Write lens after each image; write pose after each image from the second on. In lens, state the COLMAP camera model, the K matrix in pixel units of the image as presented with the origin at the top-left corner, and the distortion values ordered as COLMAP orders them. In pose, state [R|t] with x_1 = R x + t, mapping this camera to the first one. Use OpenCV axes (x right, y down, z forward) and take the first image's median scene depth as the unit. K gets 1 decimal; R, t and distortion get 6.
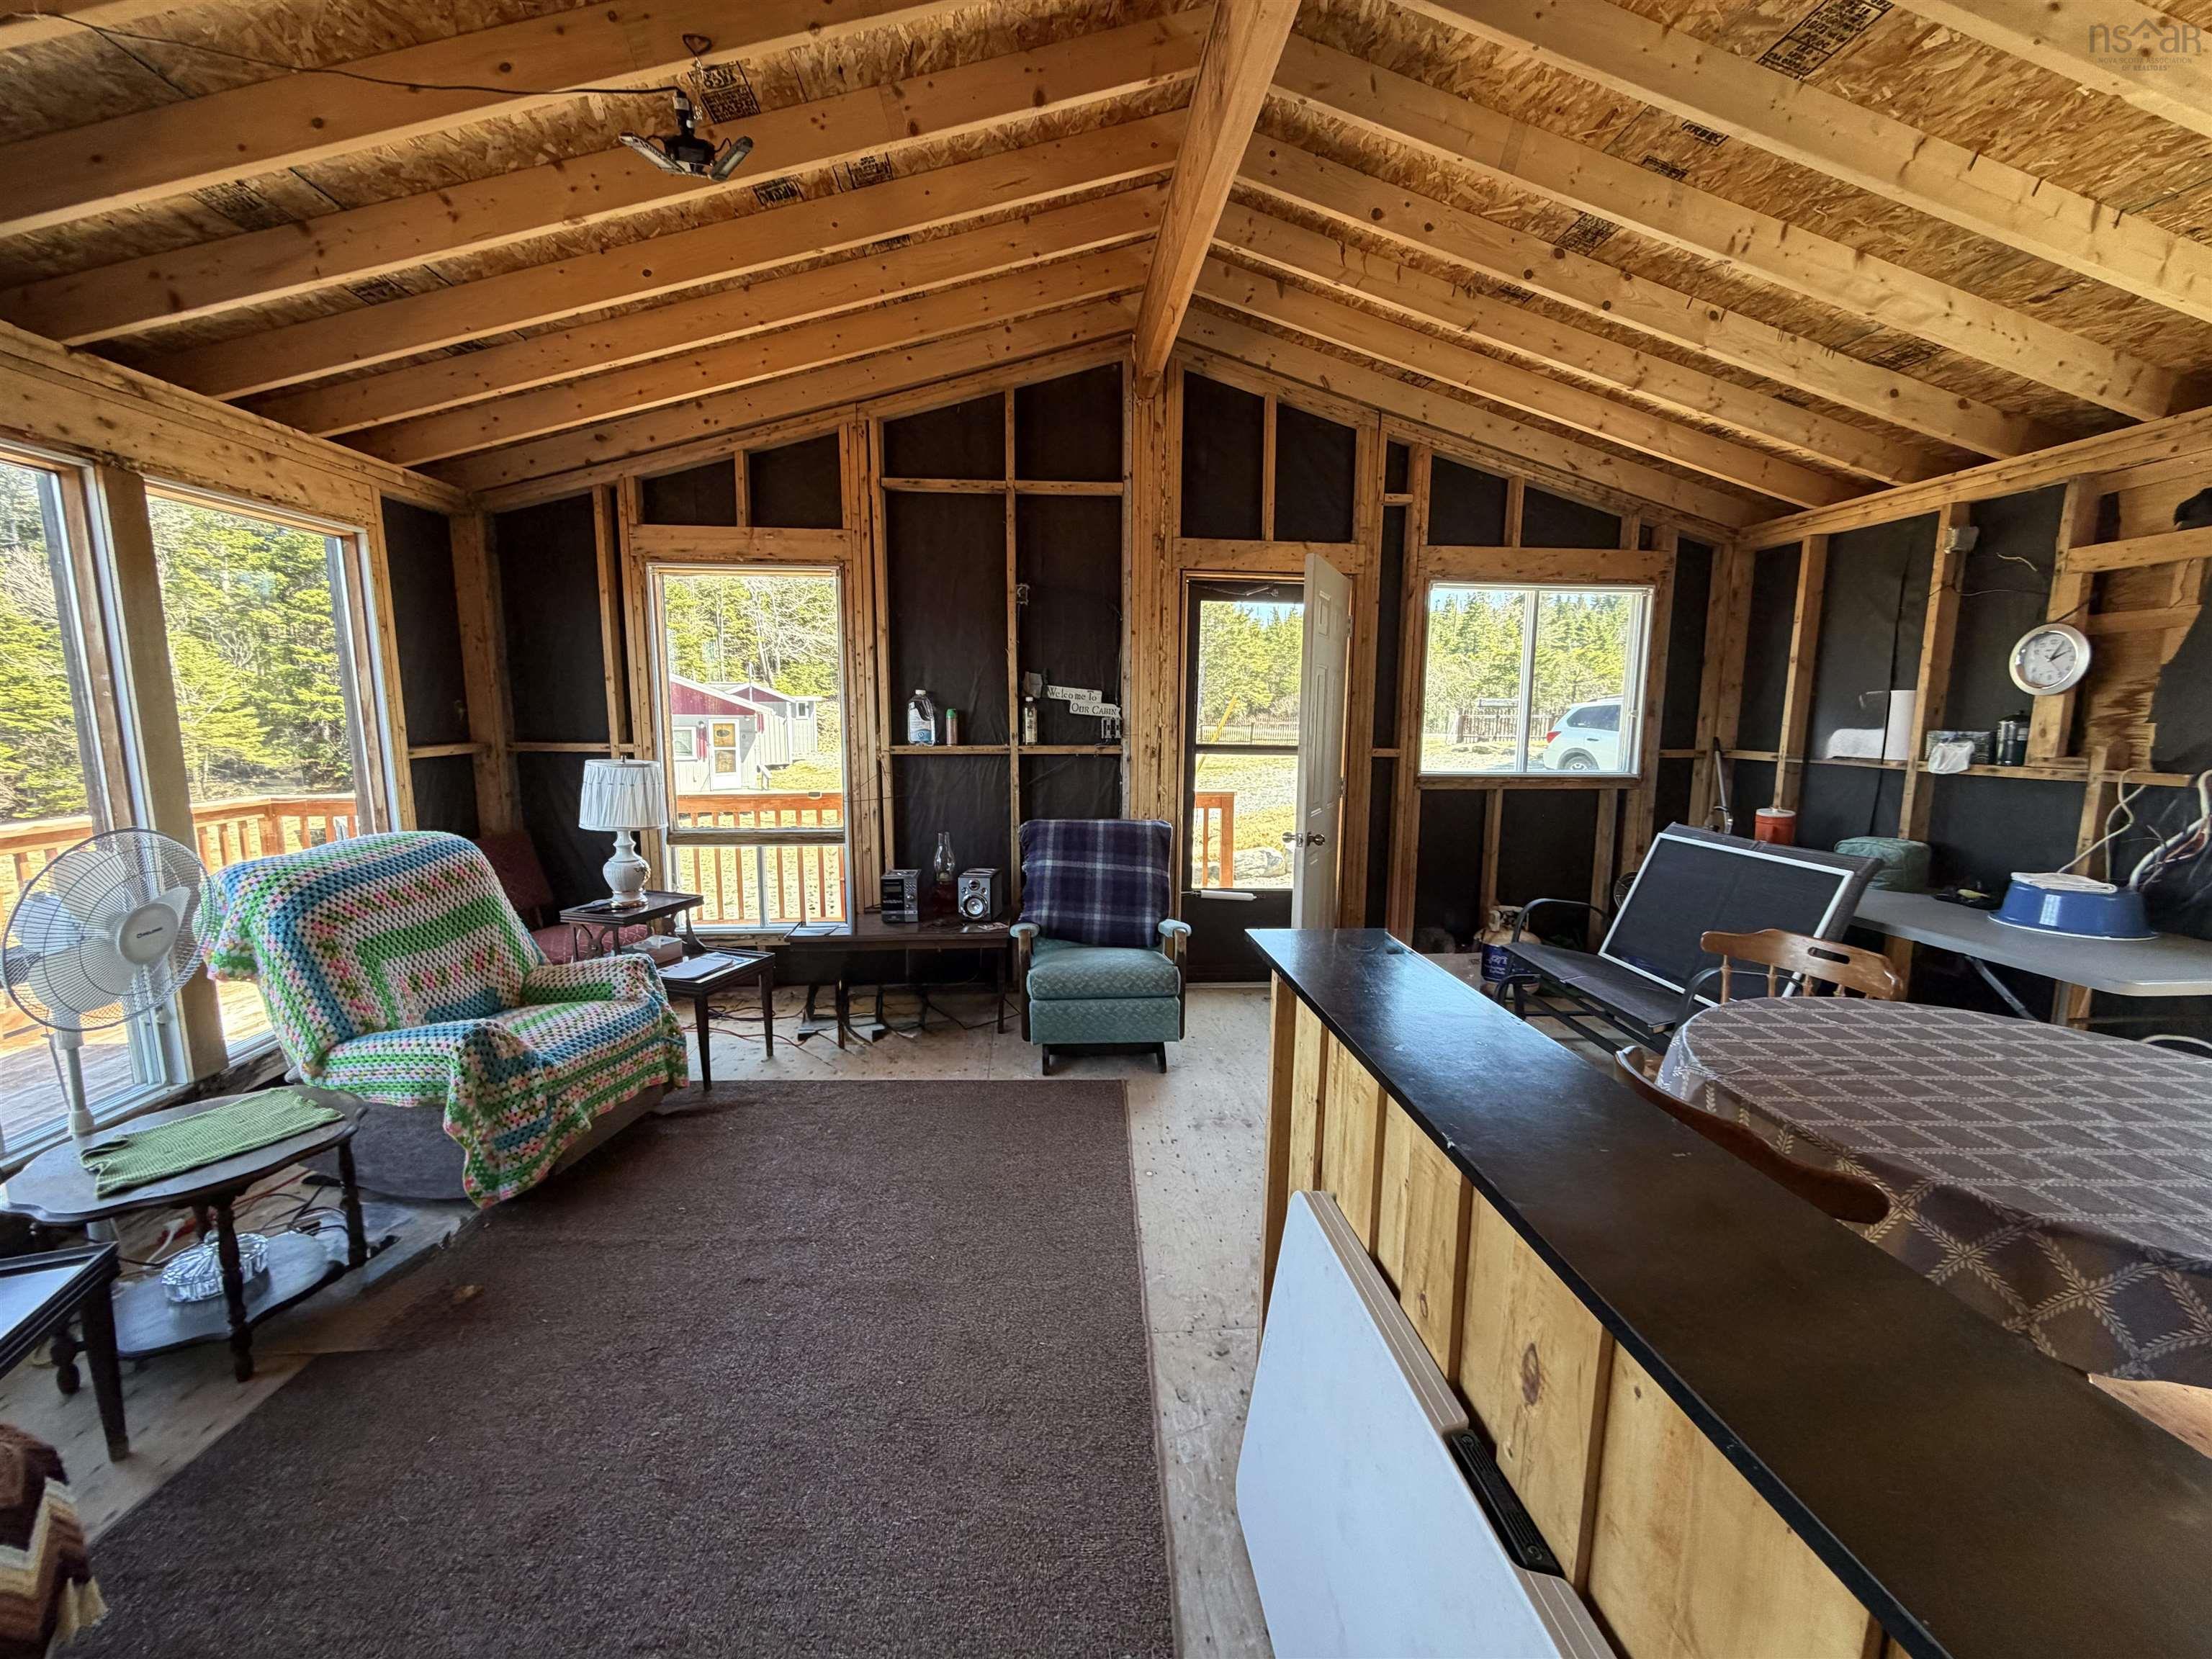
lens RADIAL K [[881.7, 0, 1098.1], [0, 881.7, 831.2], [0, 0, 1]] dist [0.001626, 0.000624]
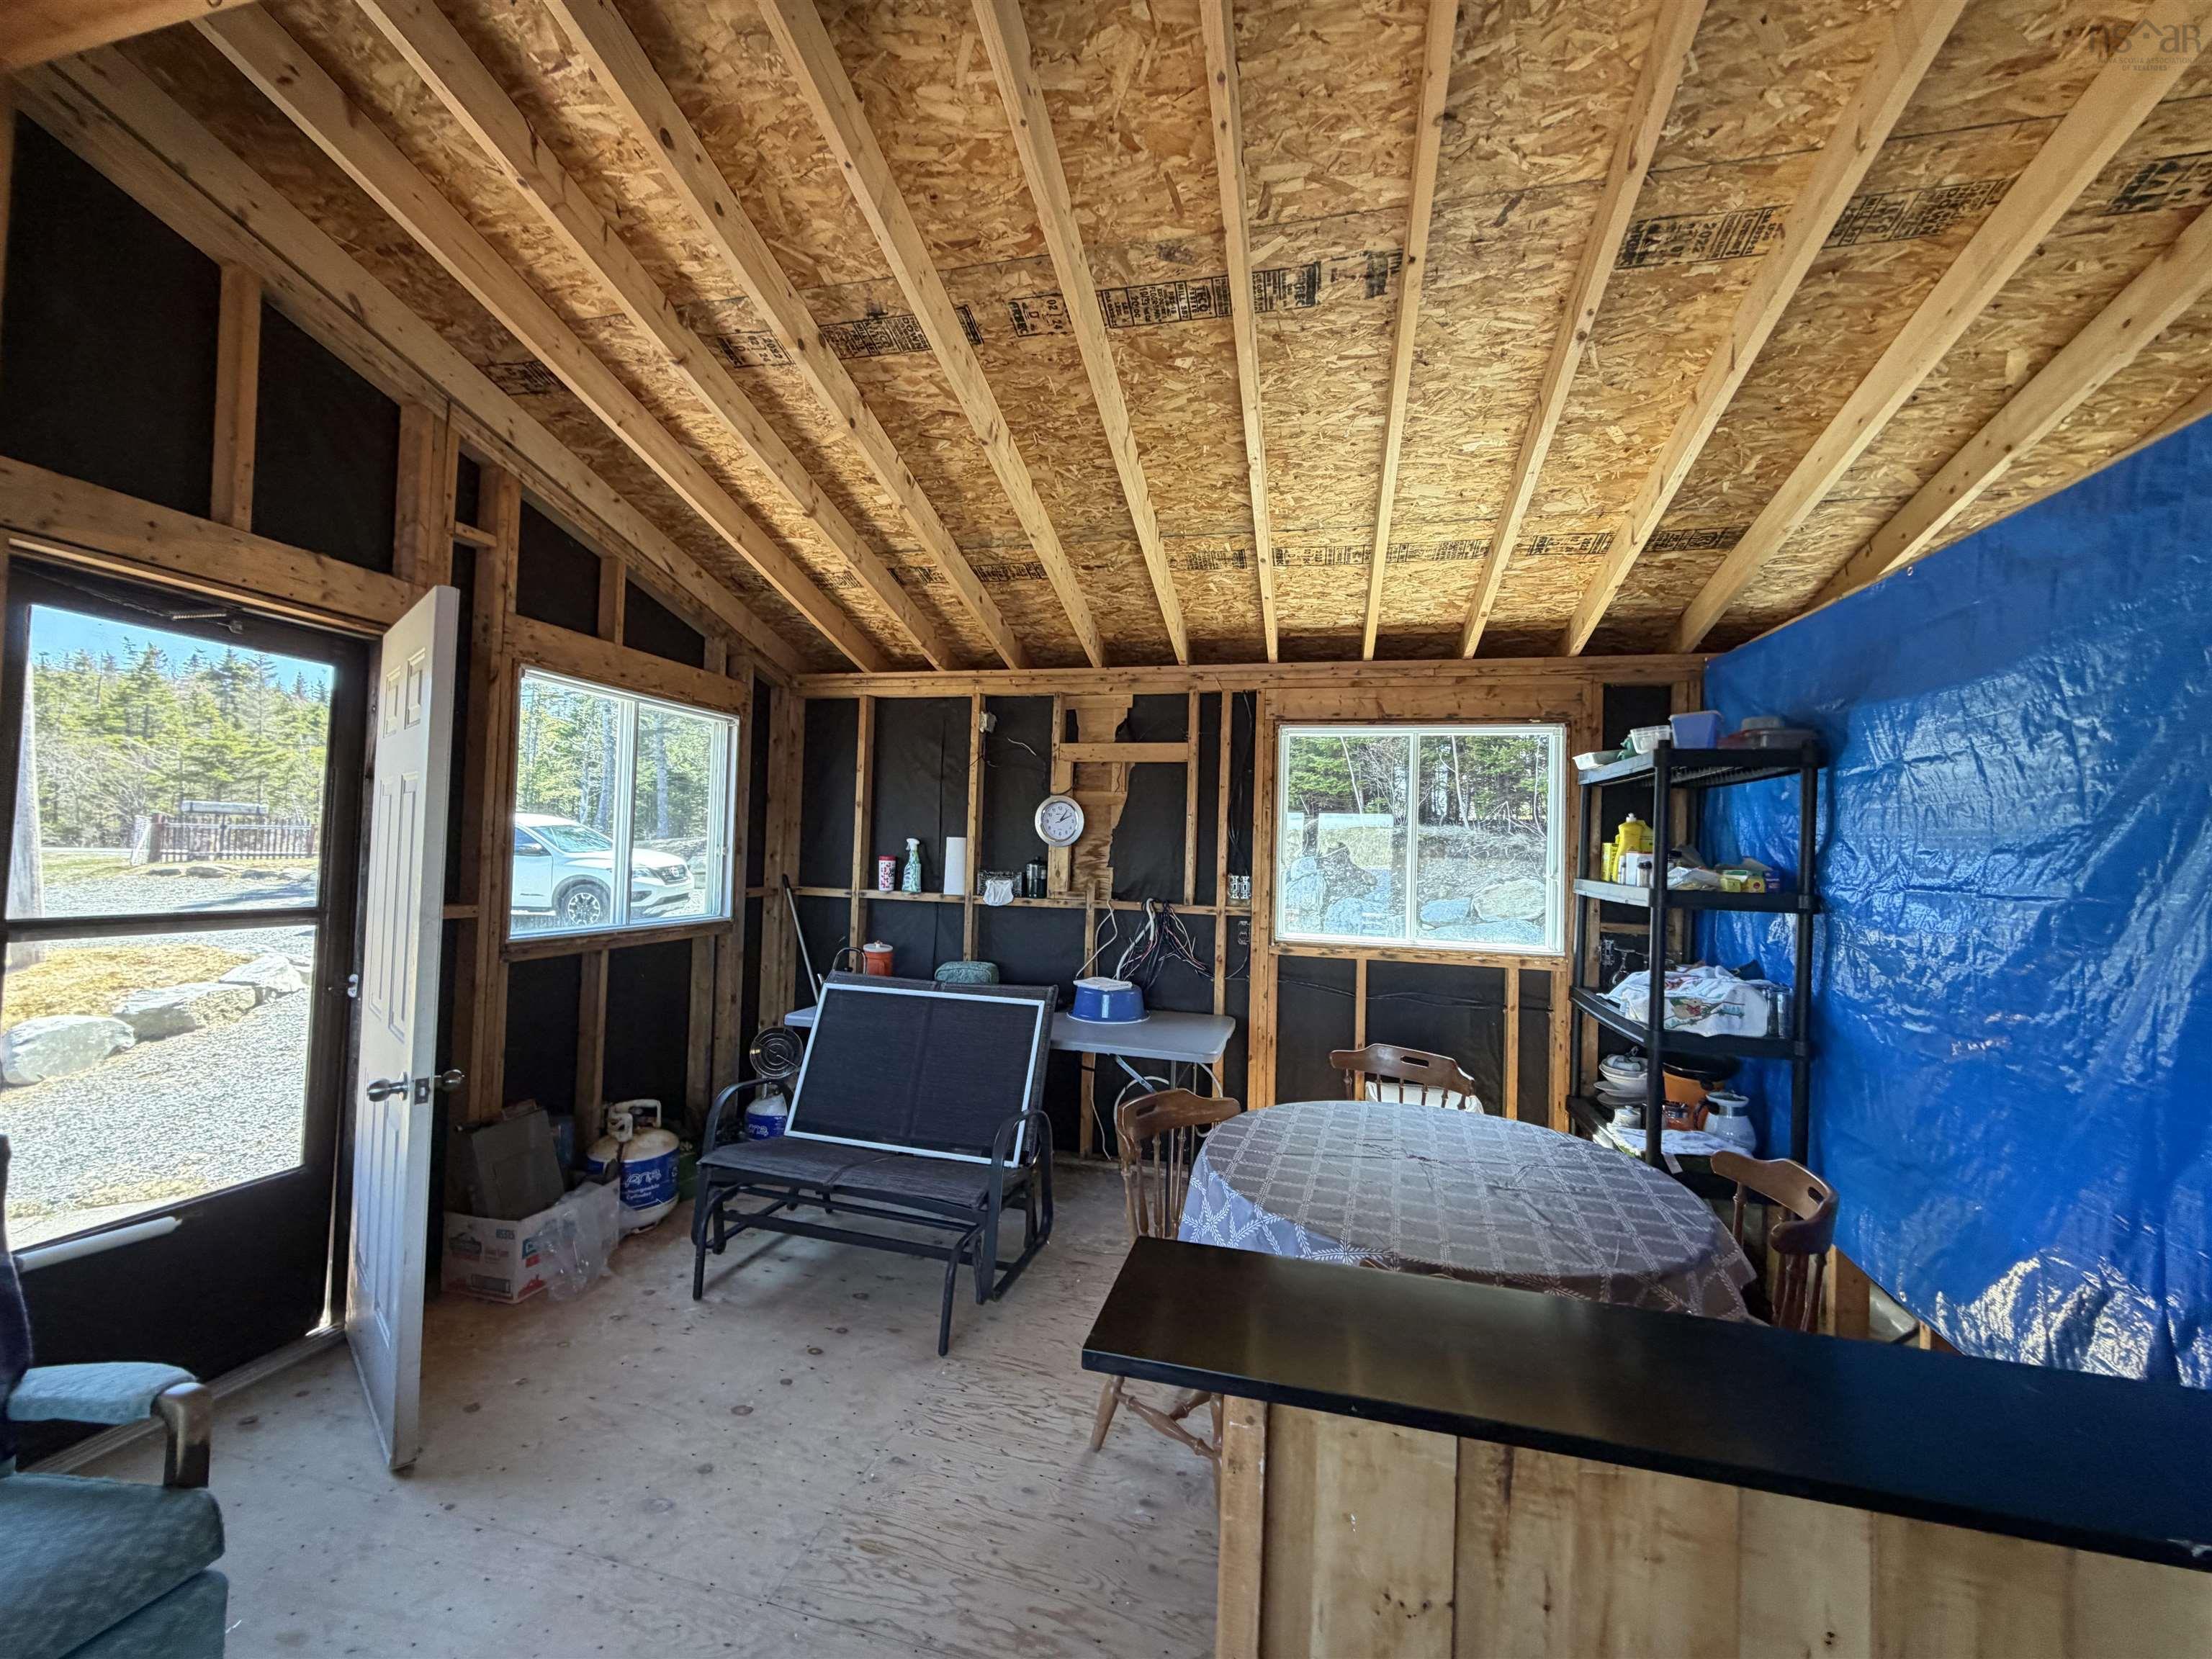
lens RADIAL K [[881.7, 0, 1111.3], [0, 881.7, 829.1], [0, 0, 1]] dist [0.001626, 0.000624]
pose [[0.316593, 0.024518, 0.948245, -0.143224], [0.098435, 0.993420, -0.058551, -0.068417], [-0.943440, 0.111877, 0.312096, 0.364465]]
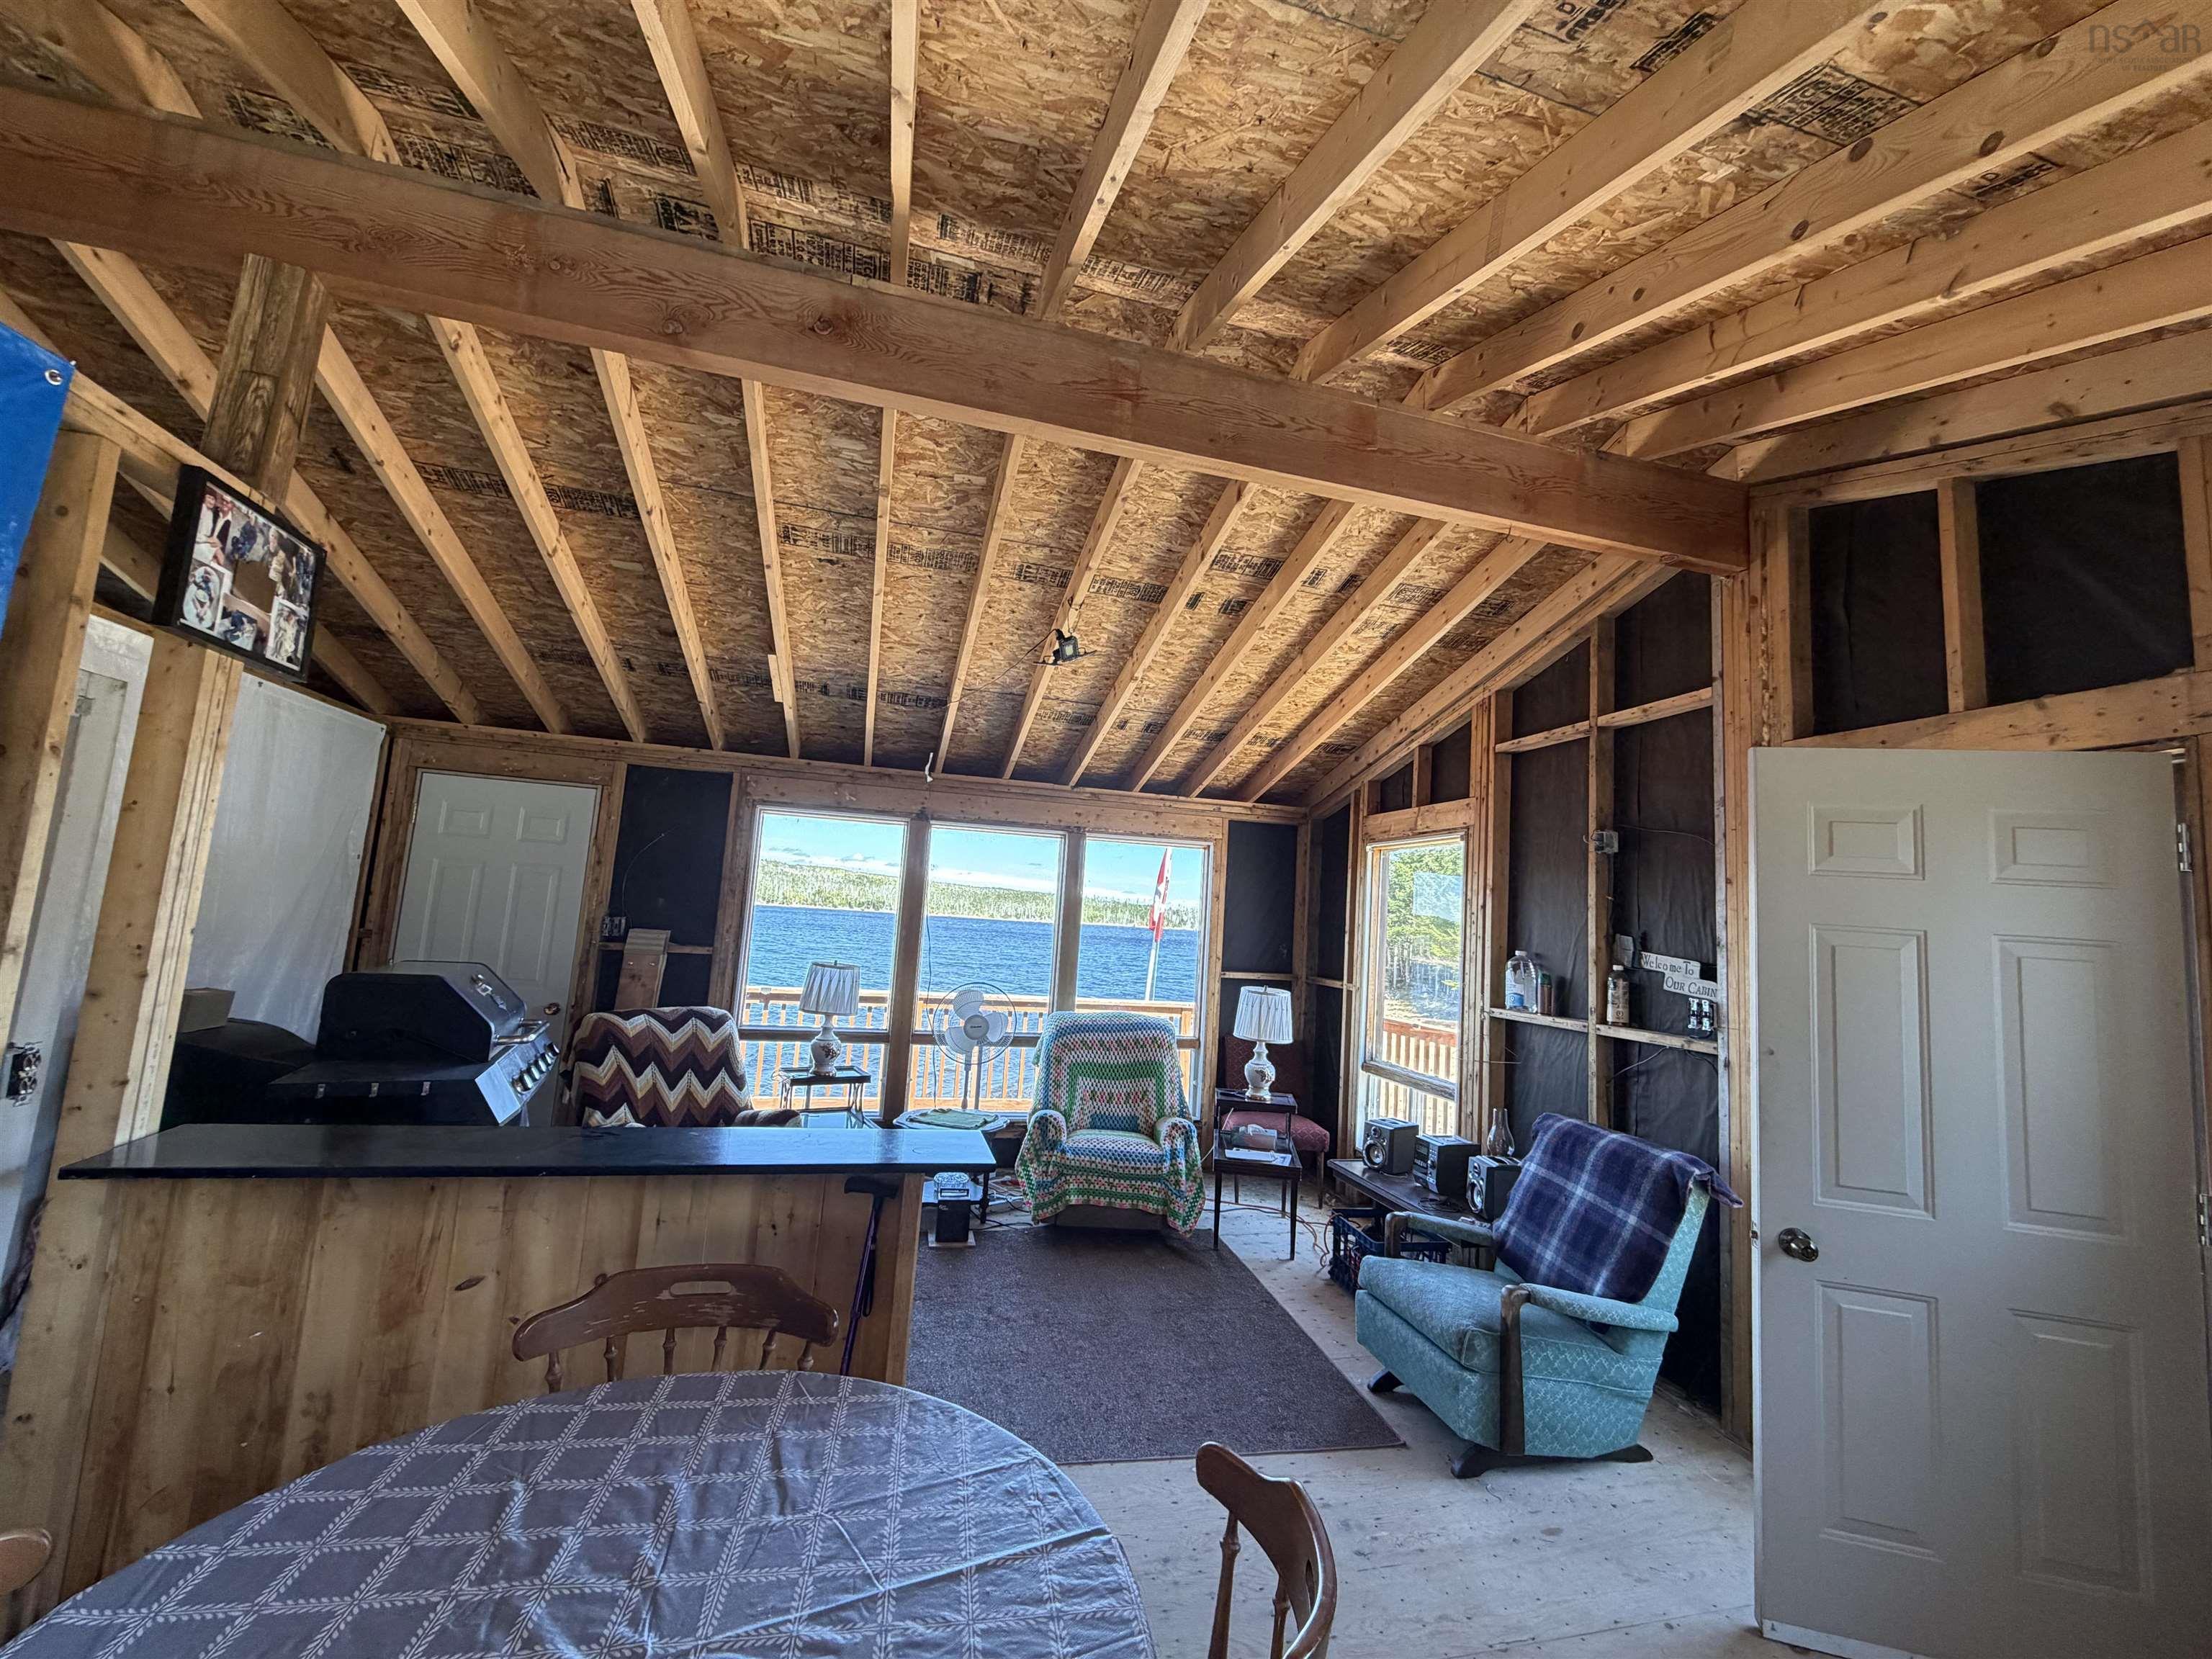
lens RADIAL K [[881.7, 0, 1097.9], [0, 881.7, 827.3], [0, 0, 1]] dist [0.001626, 0.000624]
pose [[0.176062, -0.101049, -0.979179, 0.654459], [-0.202972, 0.969616, -0.136558, -0.069991], [0.963226, 0.222789, 0.150203, 0.408022]]
